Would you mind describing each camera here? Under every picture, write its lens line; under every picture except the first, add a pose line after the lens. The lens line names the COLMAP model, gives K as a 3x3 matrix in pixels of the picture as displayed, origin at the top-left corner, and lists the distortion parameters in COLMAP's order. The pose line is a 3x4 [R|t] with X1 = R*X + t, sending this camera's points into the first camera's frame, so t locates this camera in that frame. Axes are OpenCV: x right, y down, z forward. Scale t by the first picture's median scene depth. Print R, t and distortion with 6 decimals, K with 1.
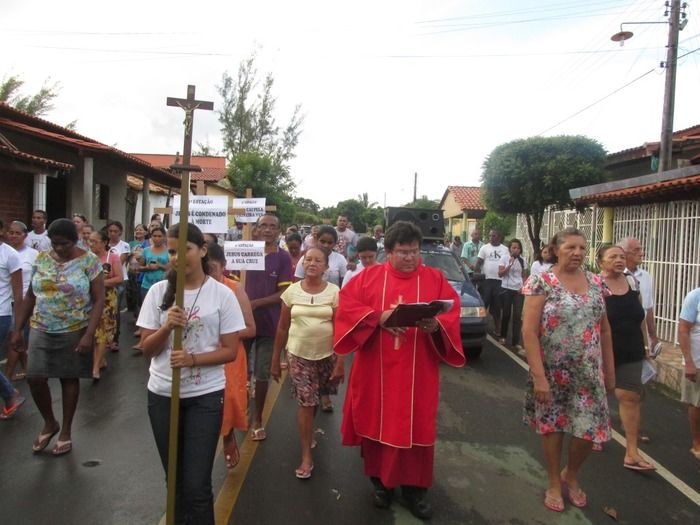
lens RADIAL K [[603.8, 0, 349.9], [0, 603.8, 262.3], [0, 0, 1]] dist [0.004570, -0.003520]
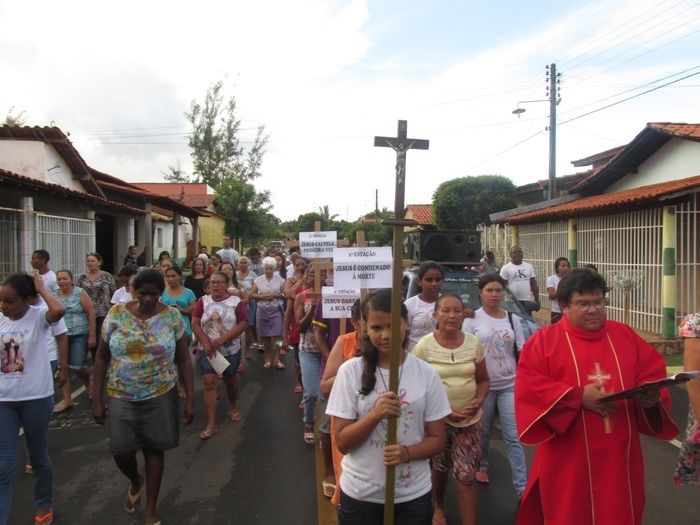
lens RADIAL K [[603.8, 0, 350.0], [0, 603.8, 261.4], [0, 0, 1]] dist [0.004570, -0.003520]
pose [[0.996867, -0.044693, 0.065259, -0.019545], [0.045955, 0.998782, -0.017969, 0.001529], [-0.064376, 0.020912, 0.997707, -0.109616]]
